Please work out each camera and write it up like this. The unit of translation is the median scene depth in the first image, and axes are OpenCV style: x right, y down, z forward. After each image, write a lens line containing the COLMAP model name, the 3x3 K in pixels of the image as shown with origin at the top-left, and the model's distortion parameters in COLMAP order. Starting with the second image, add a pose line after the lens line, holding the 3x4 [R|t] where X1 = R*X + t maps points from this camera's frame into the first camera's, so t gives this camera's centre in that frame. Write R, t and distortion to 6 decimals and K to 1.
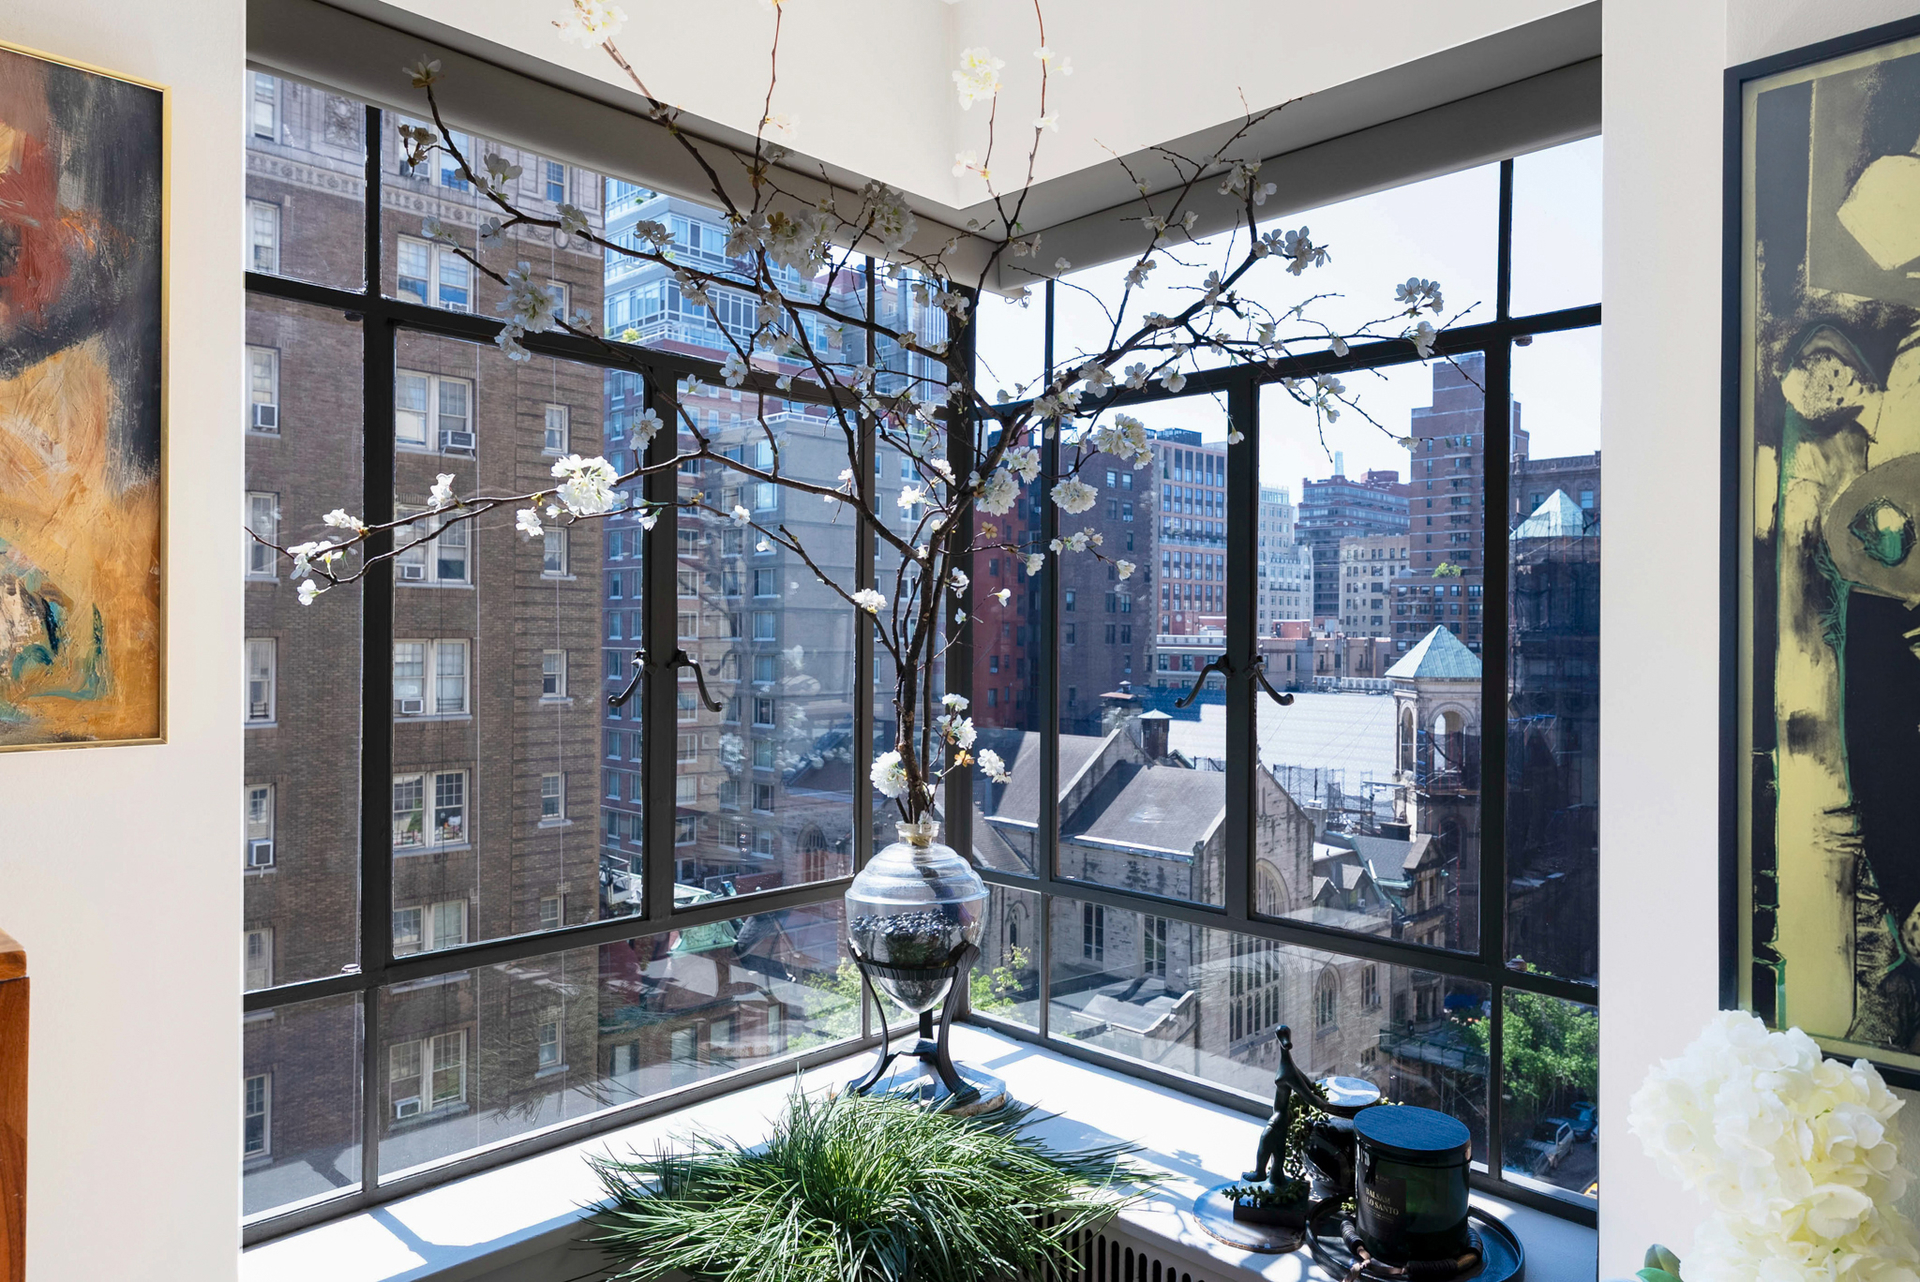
lens RADIAL K [[1165.0, 0, 965.2], [0, 1165.0, 640.3], [0, 0, 1]] dist [0.002396, -0.000279]
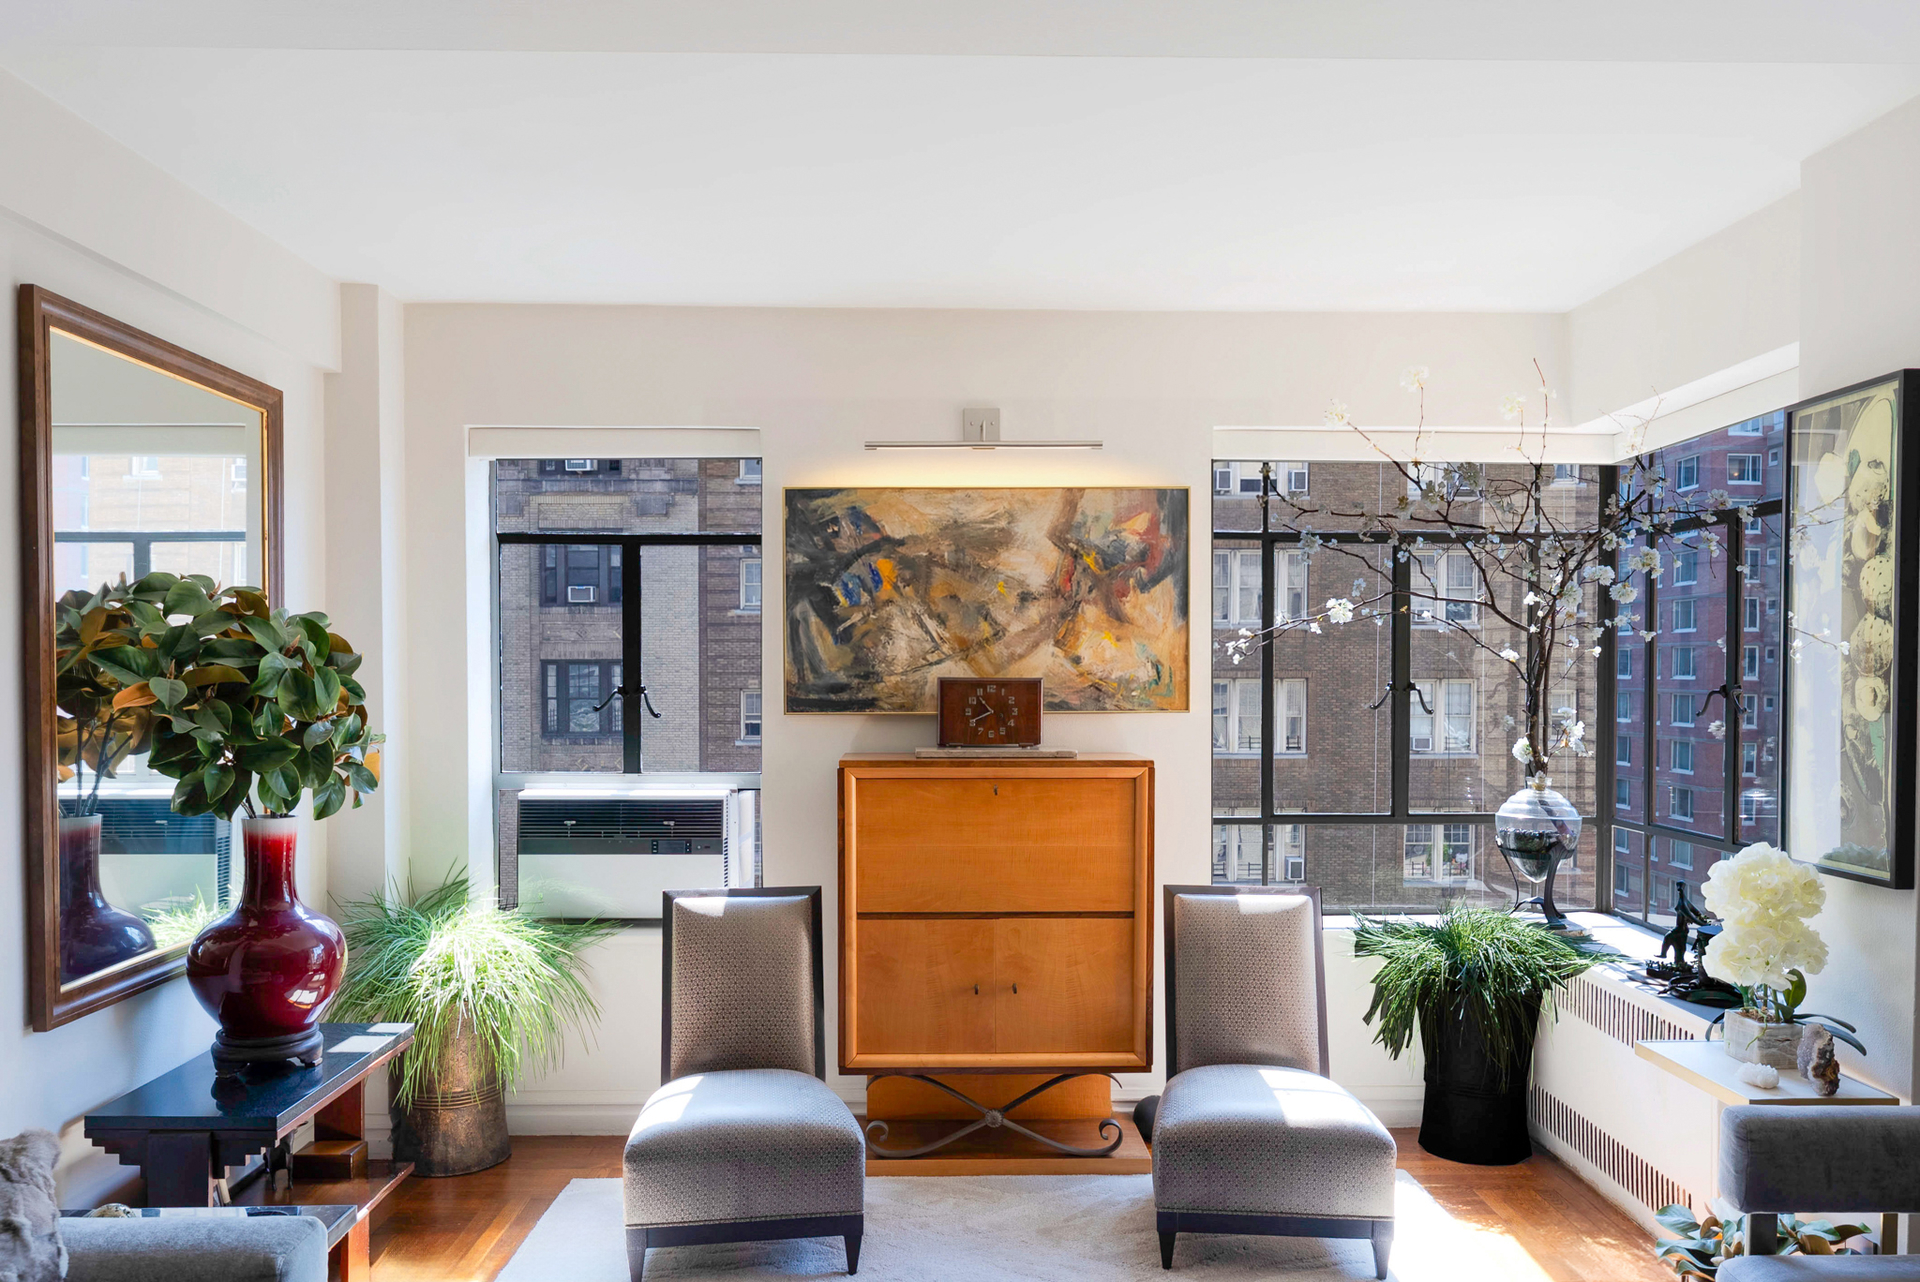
lens RADIAL K [[1370.4, 0, 963.1], [0, 1370.4, 693.1], [0, 0, 1]] dist [-0.000298, 0.003567]
pose [[0.699772, 0.003310, -0.714359, 1.041476], [0.002883, 0.999968, 0.007458, 0.009311], [0.714360, -0.007279, 0.699740, -1.374276]]
